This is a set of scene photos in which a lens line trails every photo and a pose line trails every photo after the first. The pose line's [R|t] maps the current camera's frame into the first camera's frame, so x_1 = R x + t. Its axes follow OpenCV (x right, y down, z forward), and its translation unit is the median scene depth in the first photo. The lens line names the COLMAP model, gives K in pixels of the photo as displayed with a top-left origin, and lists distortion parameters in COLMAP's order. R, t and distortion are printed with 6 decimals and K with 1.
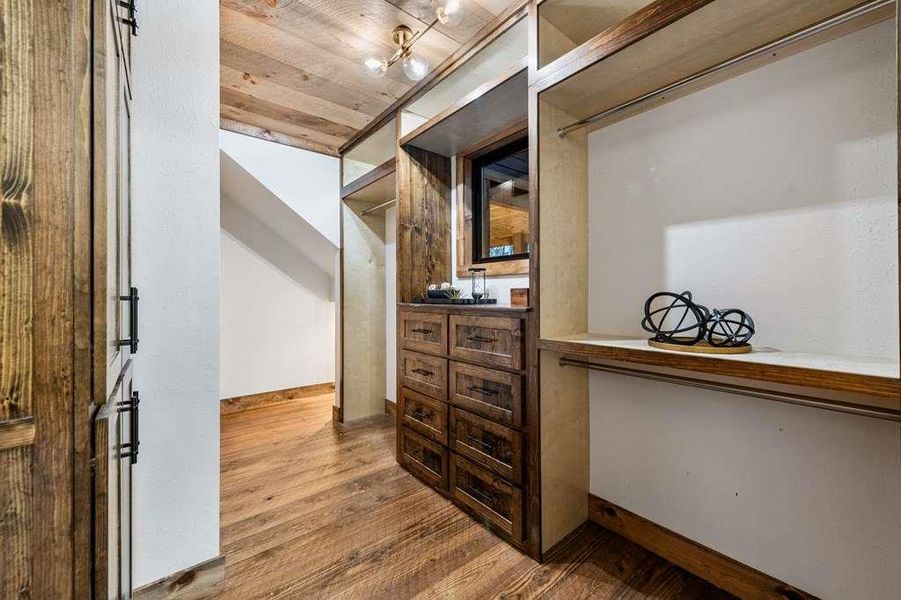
lens RADIAL K [[357.9, 0, 452.8], [0, 357.9, 296.0], [0, 0, 1]] dist [0.005174, -0.001194]
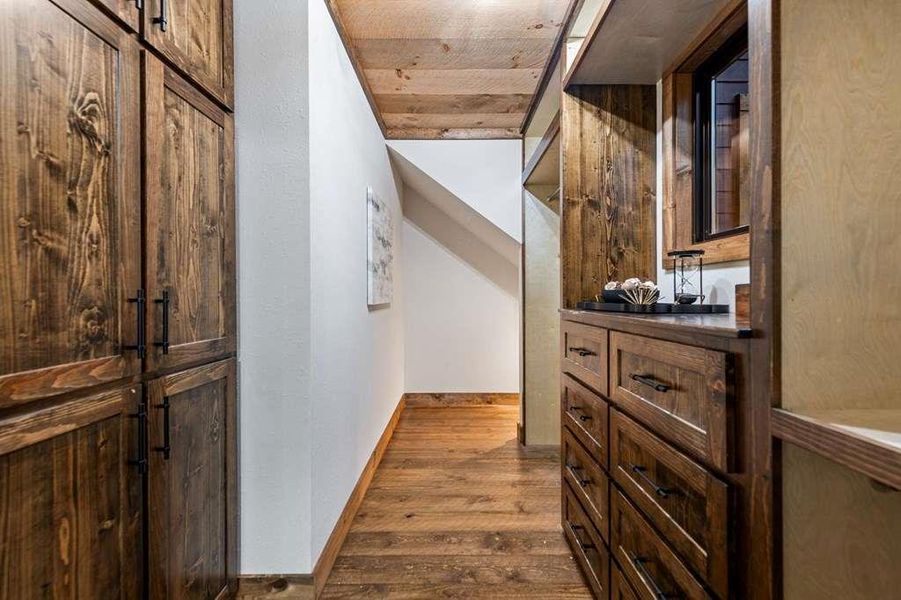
lens RADIAL K [[357.9, 0, 450.1], [0, 357.9, 298.4], [0, 0, 1]] dist [0.005174, -0.001194]
pose [[0.771803, 0.002368, -0.635858, 0.129782], [-0.000940, 0.999996, 0.002583, -0.002099], [0.635861, -0.001396, 0.771802, 0.284912]]
